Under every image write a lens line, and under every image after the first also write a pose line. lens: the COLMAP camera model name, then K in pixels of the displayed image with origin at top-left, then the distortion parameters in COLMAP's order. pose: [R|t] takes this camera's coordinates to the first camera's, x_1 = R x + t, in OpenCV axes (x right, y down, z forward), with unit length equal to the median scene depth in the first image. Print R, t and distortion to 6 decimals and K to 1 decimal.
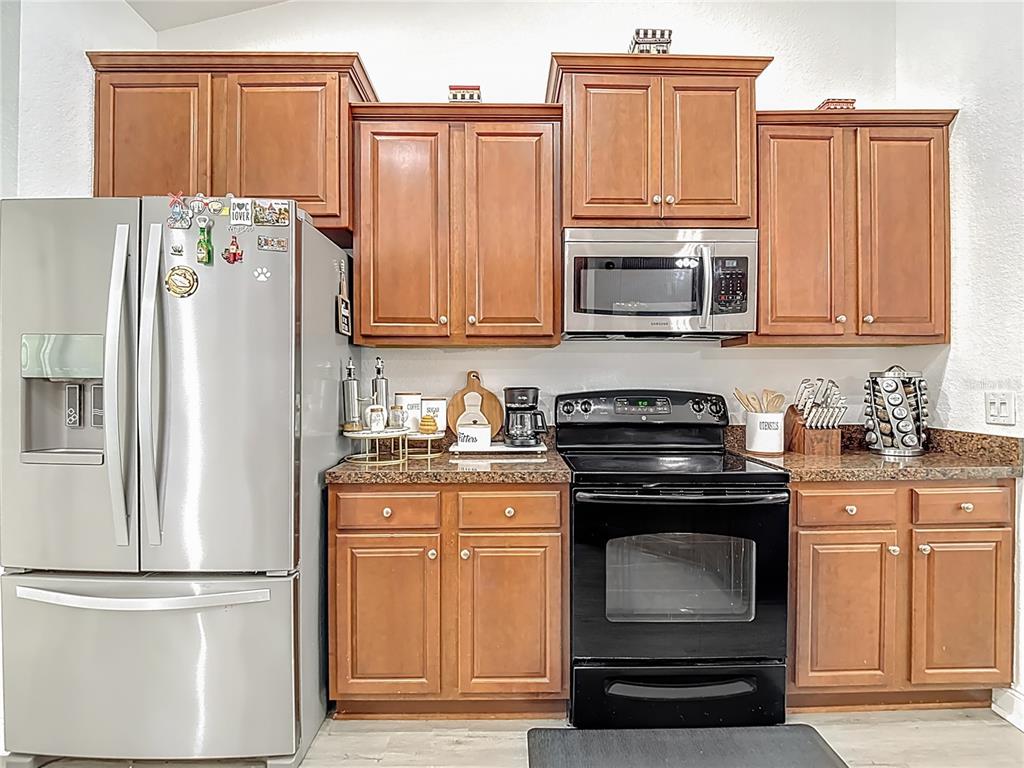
lens RADIAL K [[545.2, 0, 517.9], [0, 545.2, 378.4], [0, 0, 1]] dist [0.026232, -0.072876]
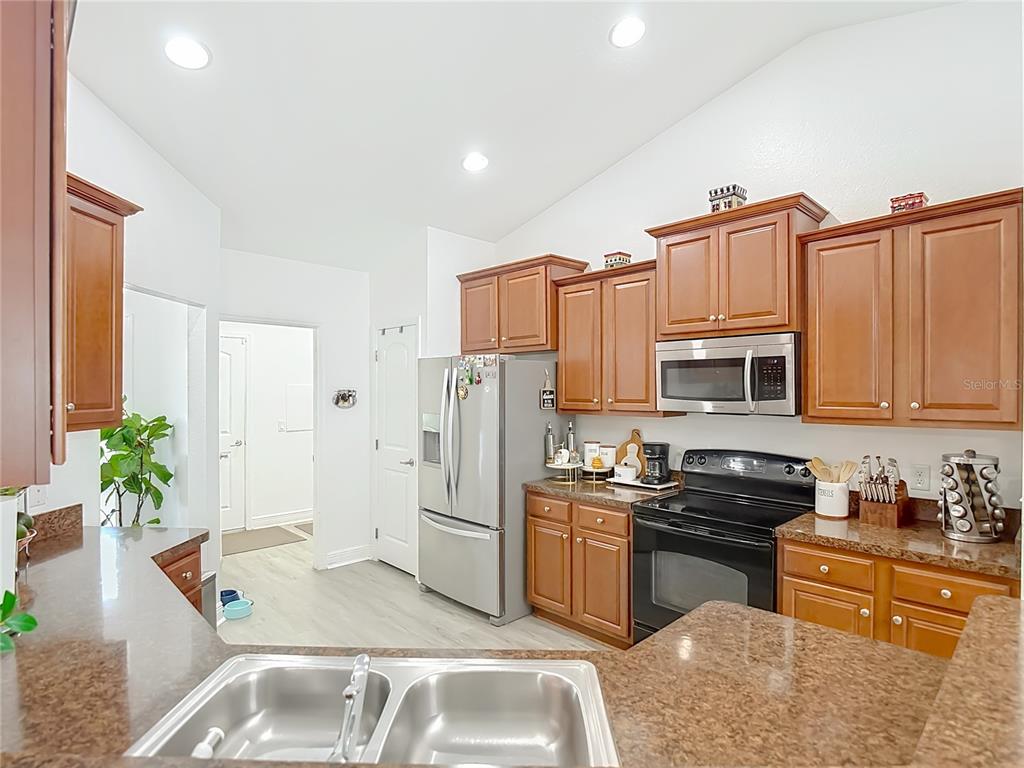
lens RADIAL K [[535.1, 0, 512.0], [0, 535.1, 384.0], [0, 0, 1]] dist [0.025907, -0.048907]
pose [[0.686607, -0.007953, -0.726986, 0.864724], [0.000891, 0.999949, -0.010098, -0.141145], [0.727029, 0.006286, 0.686578, -0.297383]]
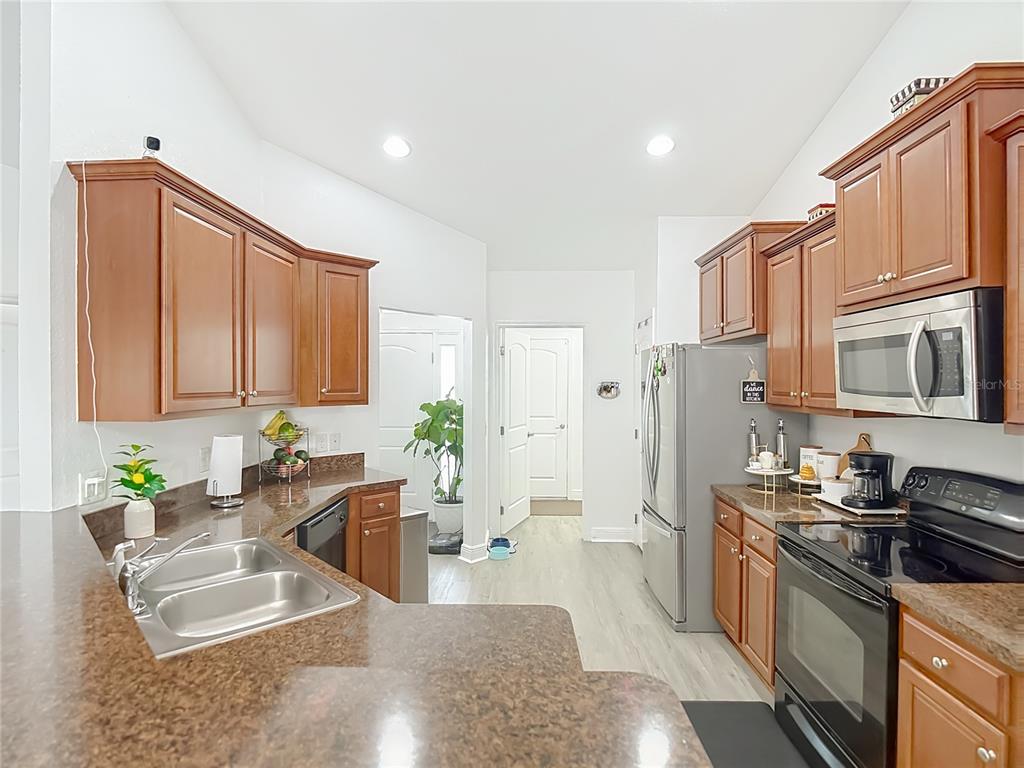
lens RADIAL K [[535.1, 0, 512.0], [0, 535.1, 384.0], [0, 0, 1]] dist [0.025907, -0.048907]
pose [[-0.036846, 0.002365, -0.999318, 1.196142], [0.000230, 0.999997, 0.002358, -0.135882], [0.999321, -0.000143, -0.036846, 0.359505]]
